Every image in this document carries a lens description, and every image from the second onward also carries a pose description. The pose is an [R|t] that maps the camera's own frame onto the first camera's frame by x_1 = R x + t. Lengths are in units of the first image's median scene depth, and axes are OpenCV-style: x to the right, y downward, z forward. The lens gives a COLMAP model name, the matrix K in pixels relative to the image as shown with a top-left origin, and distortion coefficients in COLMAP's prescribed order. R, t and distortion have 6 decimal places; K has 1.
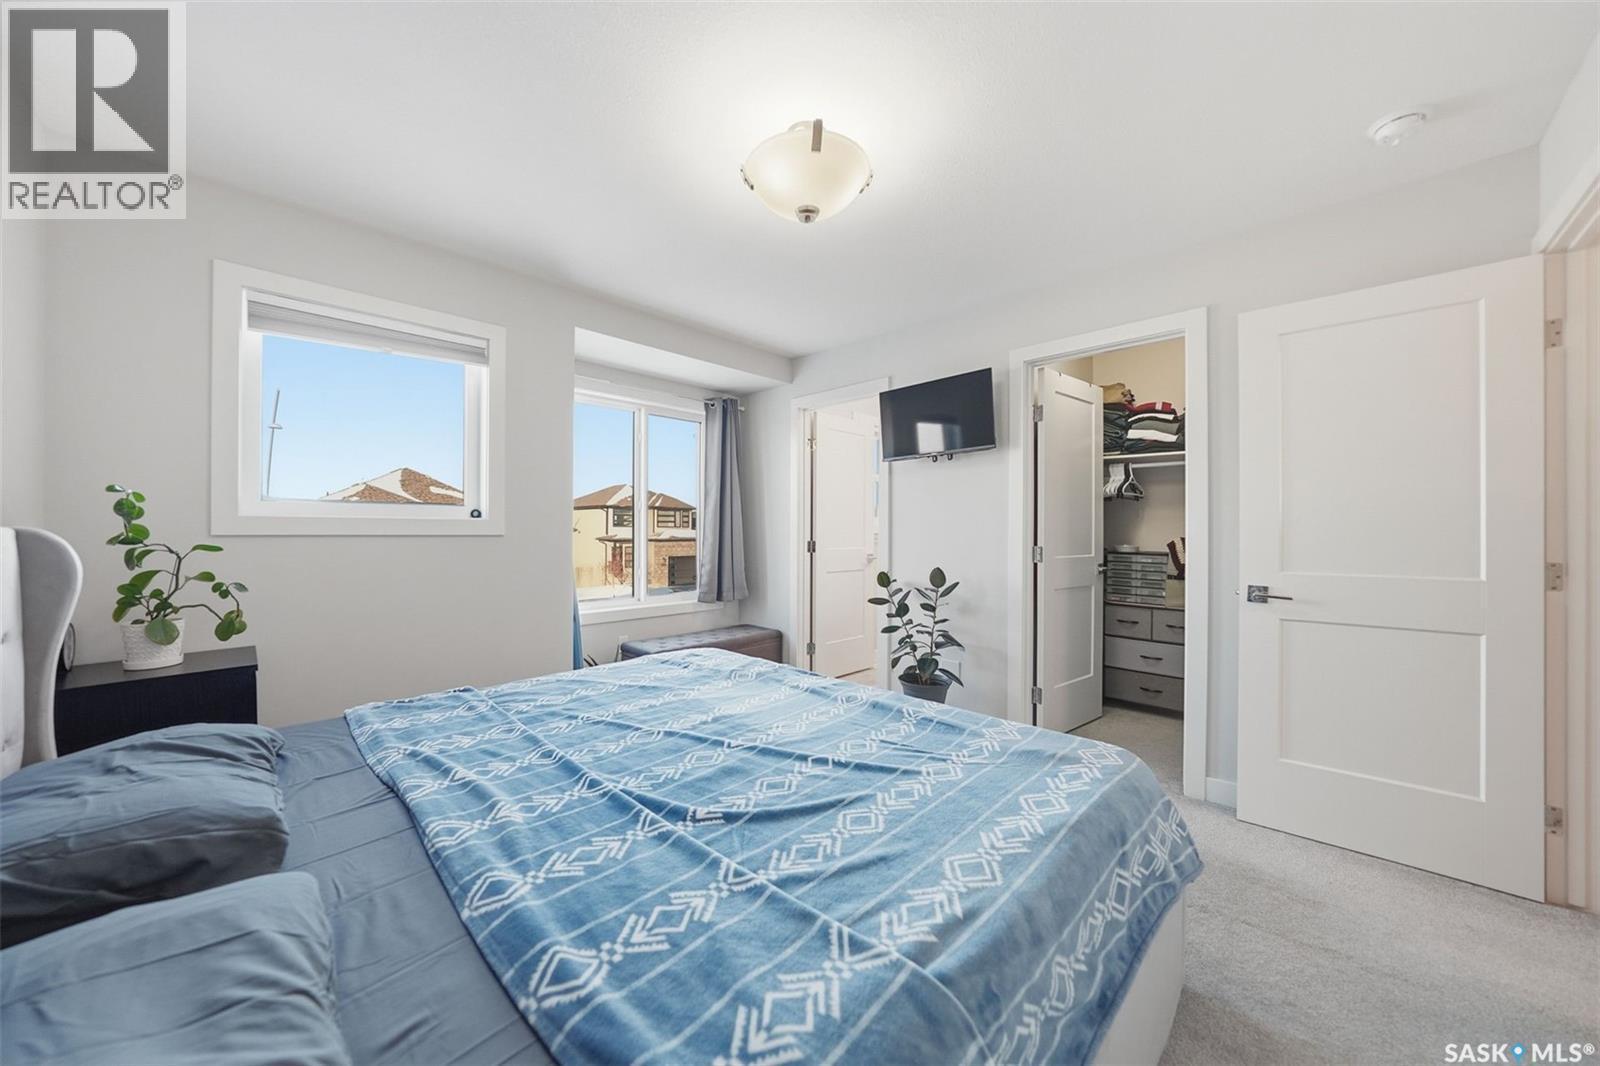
lens RADIAL K [[565.8, 0, 792.1], [0, 565.8, 537.5], [0, 0, 1]] dist [-0.018300, 0.000117]
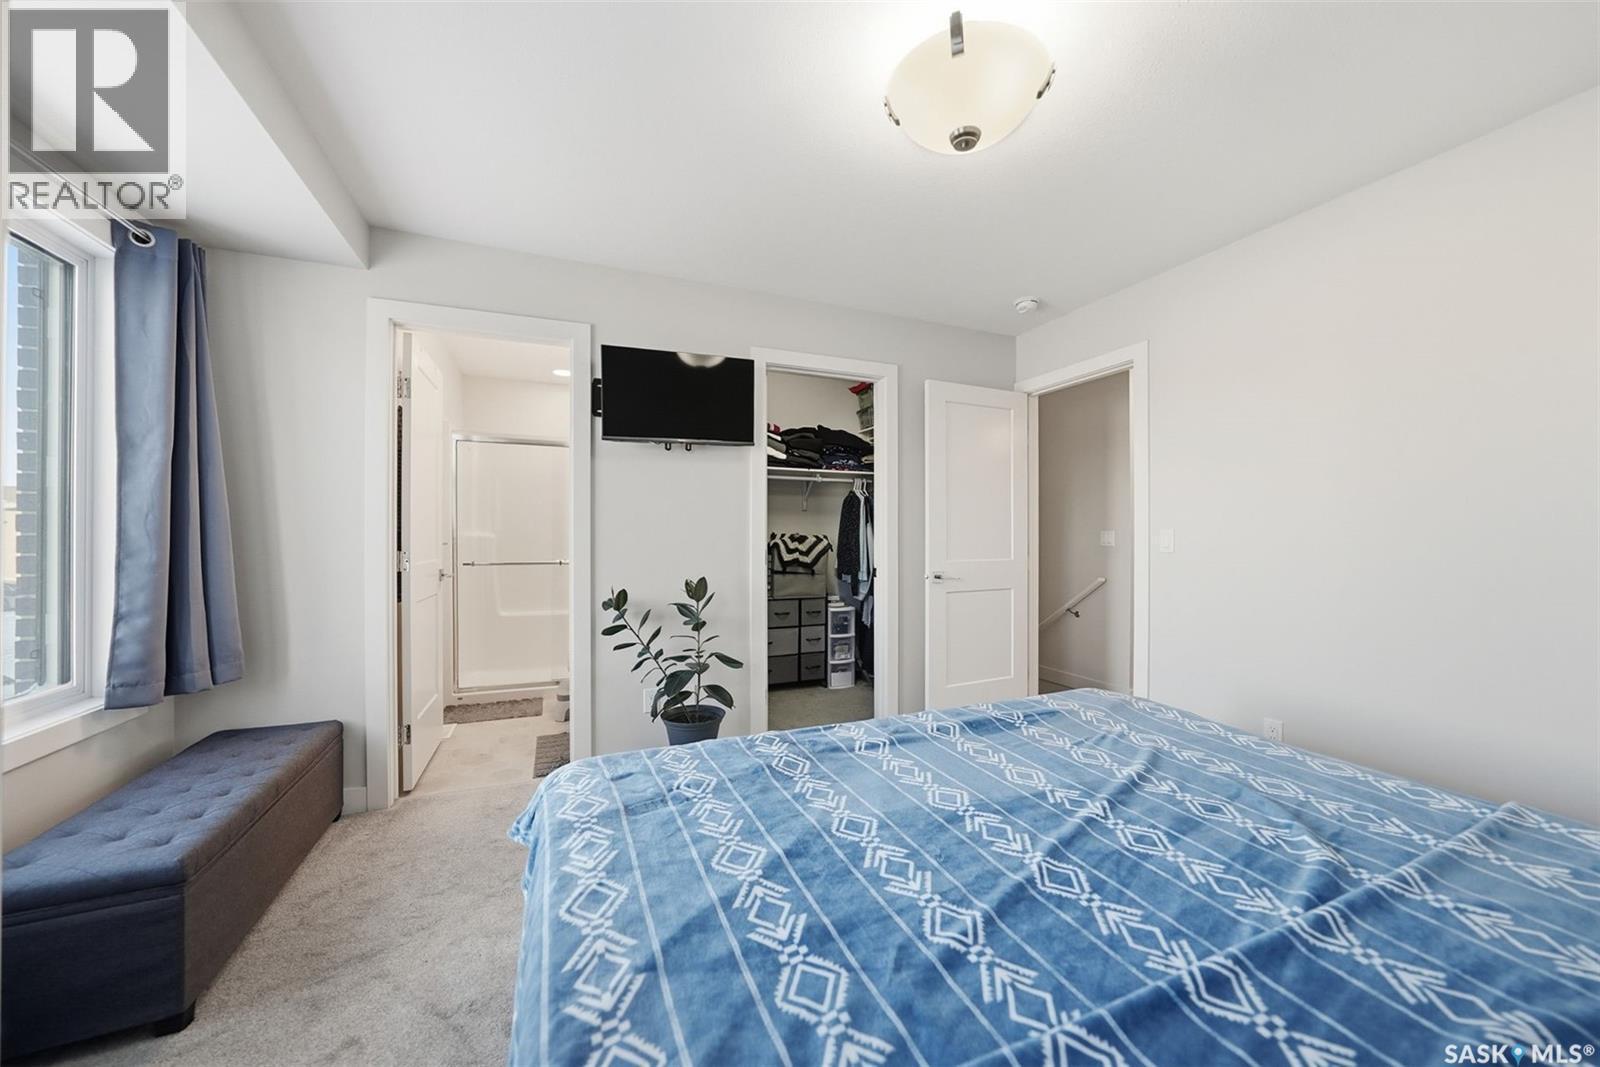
lens RADIAL K [[578.9, 0, 800.0], [0, 578.9, 533.5], [0, 0, 1]] dist [-0.020142, 0.000446]
pose [[0.377421, 0.002748, 0.926038, -0.764879], [0.015571, 0.999835, -0.009314, -0.003523], [-0.925911, 0.017935, 0.377316, 0.854967]]
